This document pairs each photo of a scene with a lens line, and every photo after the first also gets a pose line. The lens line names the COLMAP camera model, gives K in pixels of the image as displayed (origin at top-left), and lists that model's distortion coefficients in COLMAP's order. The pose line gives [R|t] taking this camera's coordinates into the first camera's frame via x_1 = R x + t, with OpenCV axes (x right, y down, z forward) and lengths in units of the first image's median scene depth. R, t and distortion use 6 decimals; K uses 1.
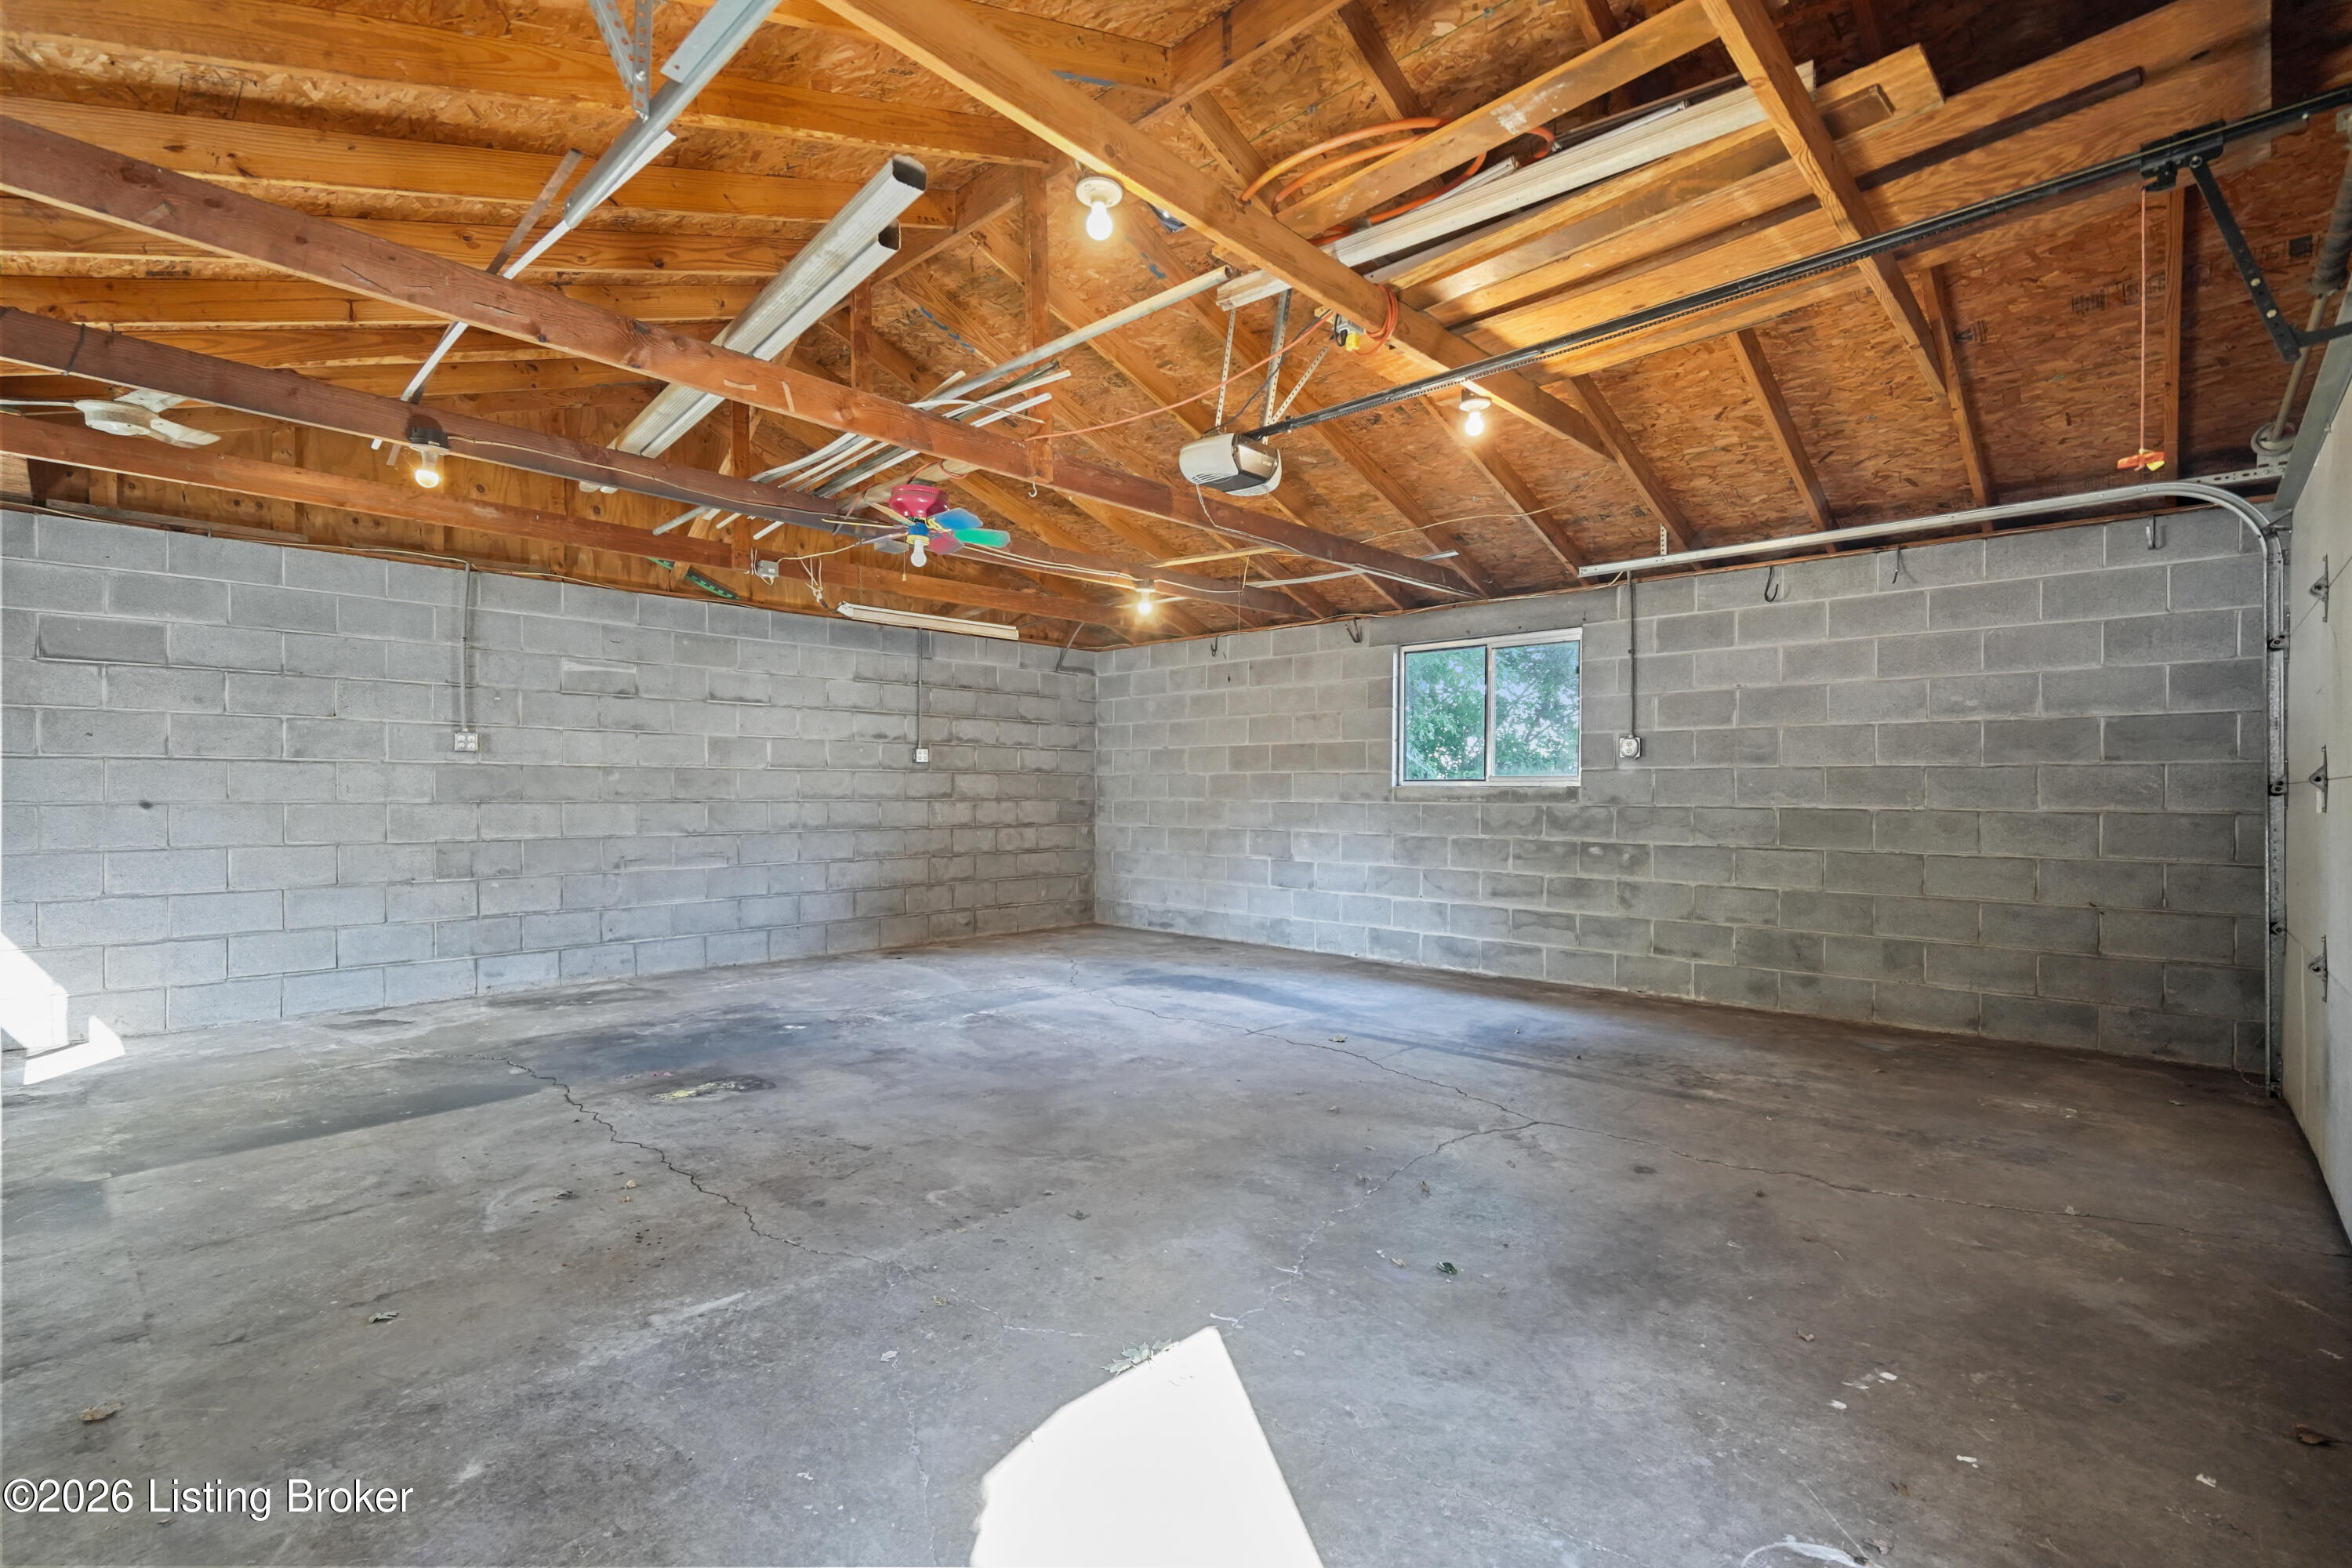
lens RADIAL K [[1046.9, 0, 1171.5], [0, 1046.9, 788.7], [0, 0, 1]] dist [-0.009140, -0.000071]
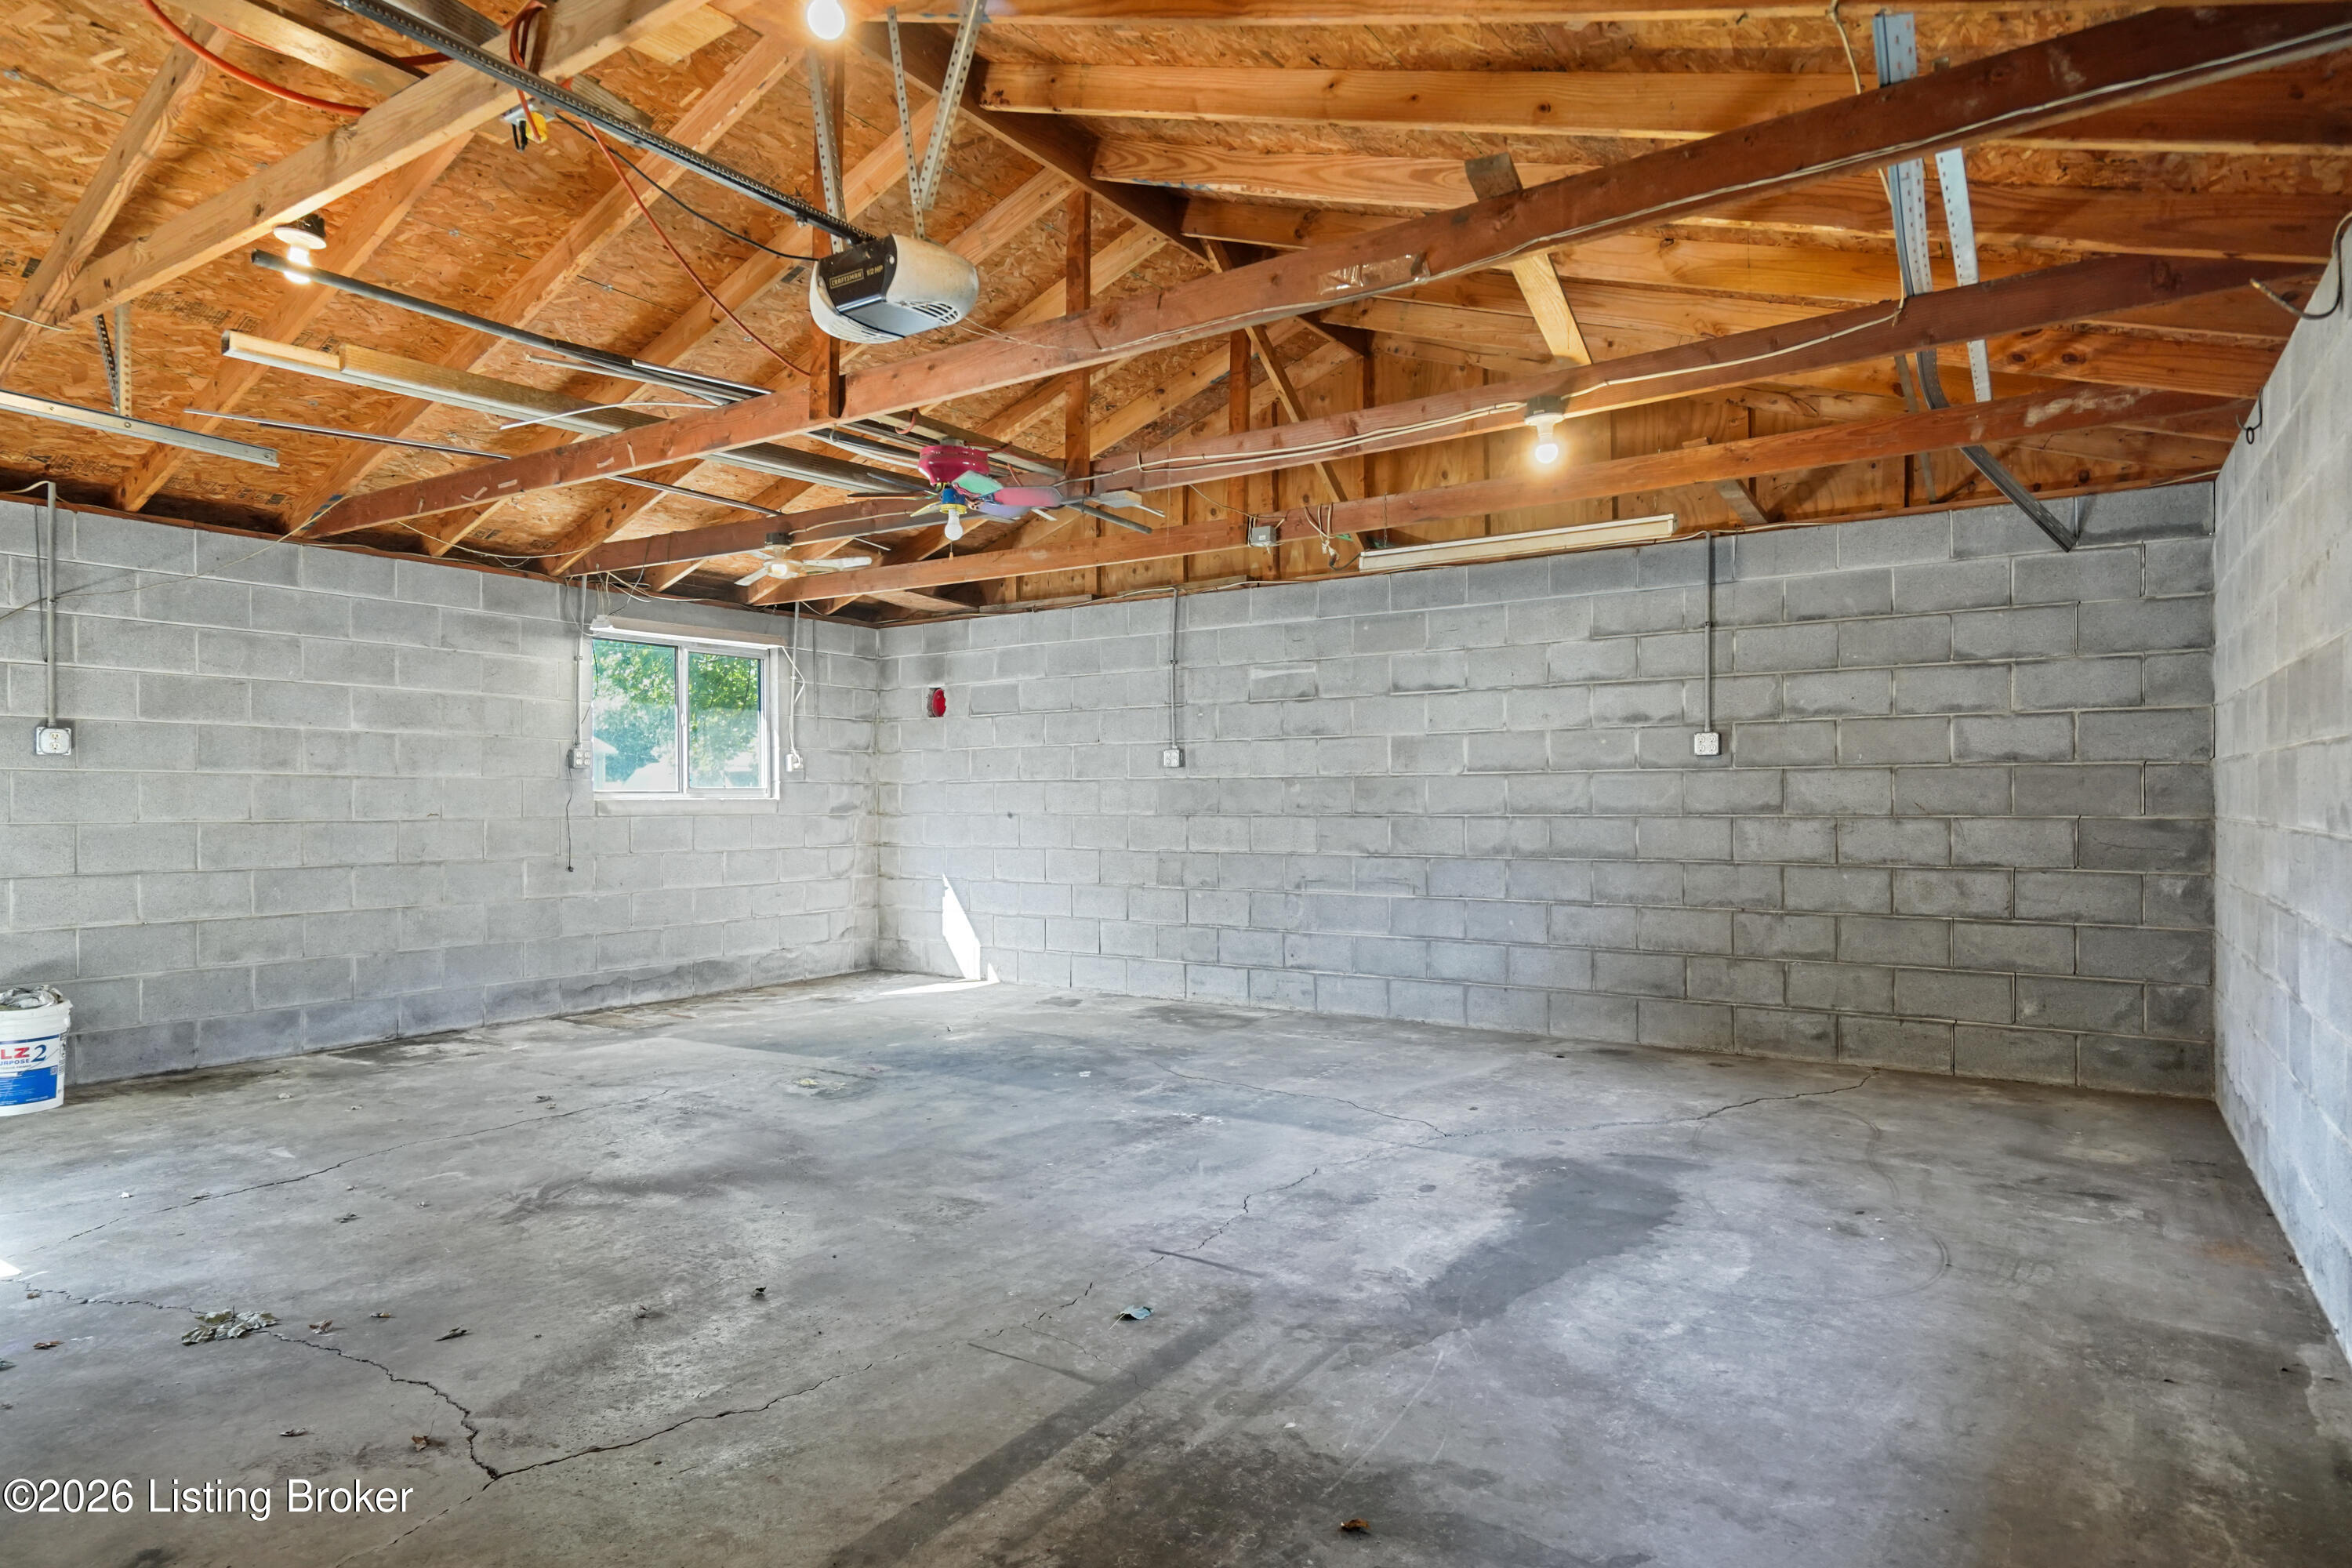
lens RADIAL K [[1328.1, 0, 1170.6], [0, 1328.1, 792.6], [0, 0, 1]] dist [0.004810, 0.000674]
pose [[0.162333, -0.009785, -0.986688, 0.538118], [0.007557, 0.999934, -0.008673, 0.001402], [0.986707, -0.006049, 0.162396, 0.635142]]
